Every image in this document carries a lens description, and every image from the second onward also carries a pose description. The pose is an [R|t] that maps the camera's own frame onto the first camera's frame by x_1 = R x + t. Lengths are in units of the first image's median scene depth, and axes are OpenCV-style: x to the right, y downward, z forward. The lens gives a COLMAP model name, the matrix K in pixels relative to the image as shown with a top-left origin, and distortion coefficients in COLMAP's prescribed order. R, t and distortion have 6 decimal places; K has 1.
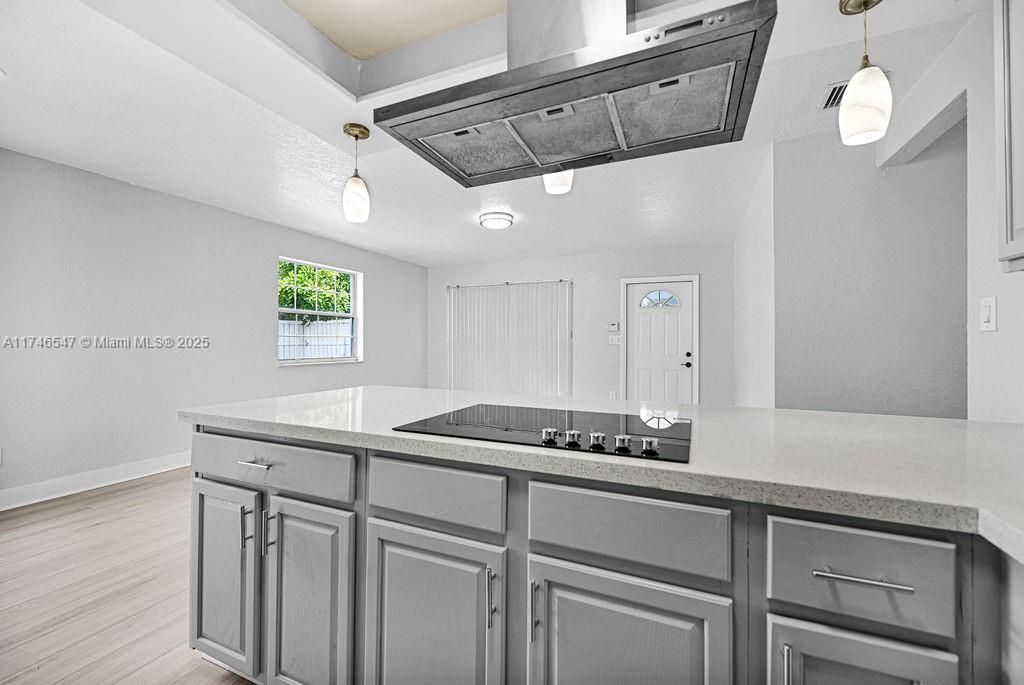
lens RADIAL K [[423.6, 0, 515.2], [0, 423.6, 339.8], [0, 0, 1]] dist [0.000397, -0.000169]
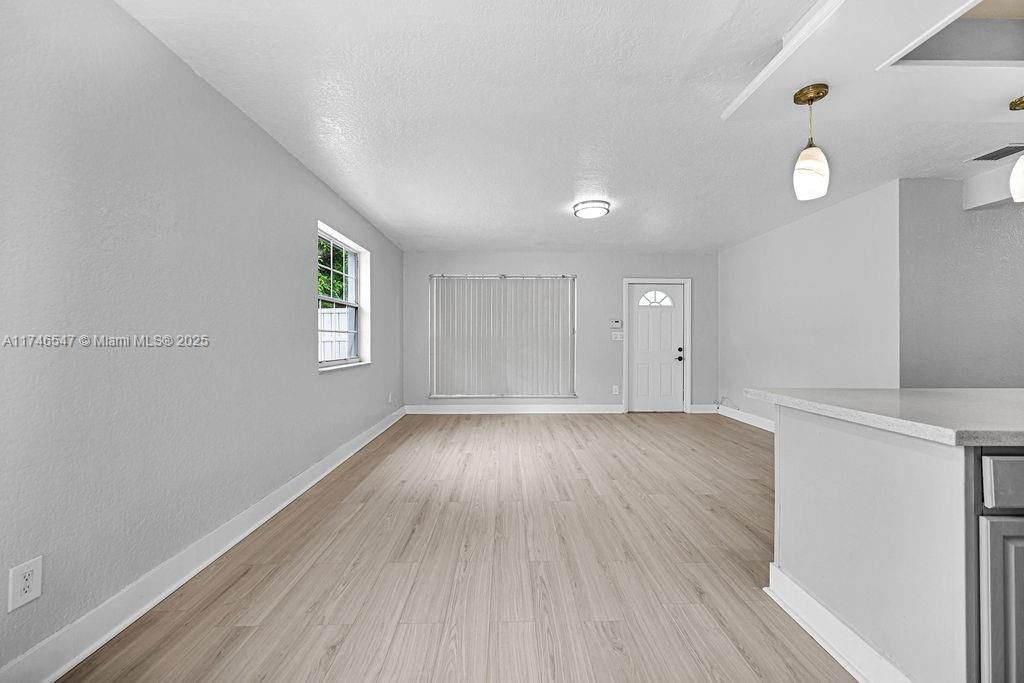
lens RADIAL K [[423.6, 0, 515.2], [0, 423.6, 338.8], [0, 0, 1]] dist [0.000397, -0.000169]
pose [[0.908698, -0.000506, 0.417453, -0.443171], [-0.001870, 0.999984, 0.005283, 0.001315], [-0.417449, -0.005581, 0.908683, 0.159798]]
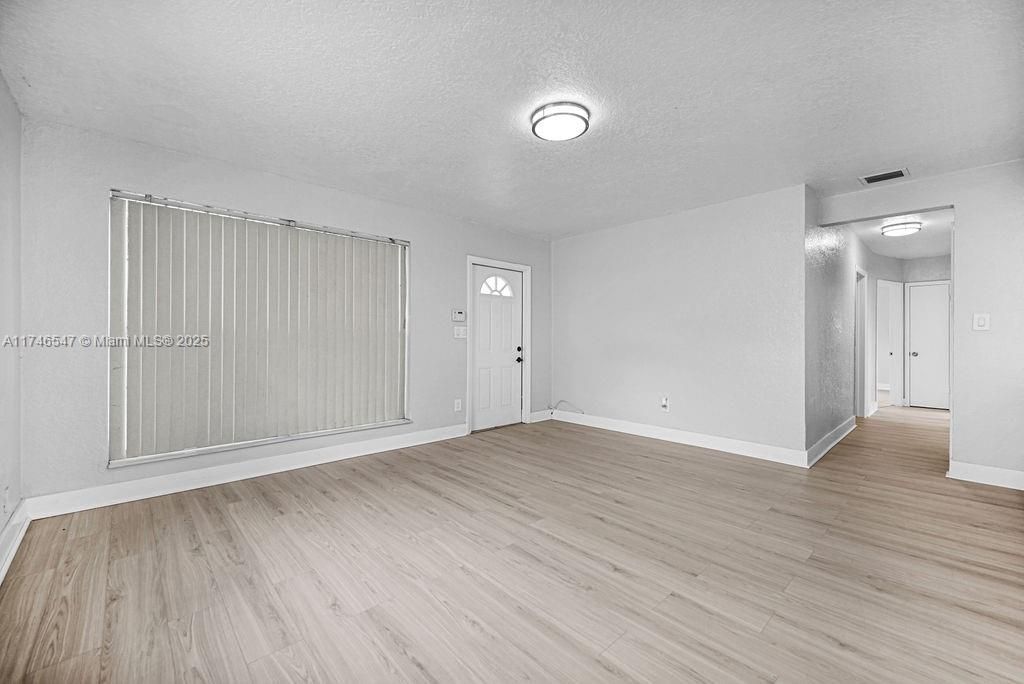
lens RADIAL K [[416.6, 0, 512.0], [0, 416.6, 342.0], [0, 0, 1]] dist [-0.000431, -0.000116]
pose [[0.394490, -0.008271, 0.918863, -0.440345], [-0.008089, 0.999889, 0.012473, 0.007348], [-0.918865, -0.012354, 0.394380, 0.629839]]
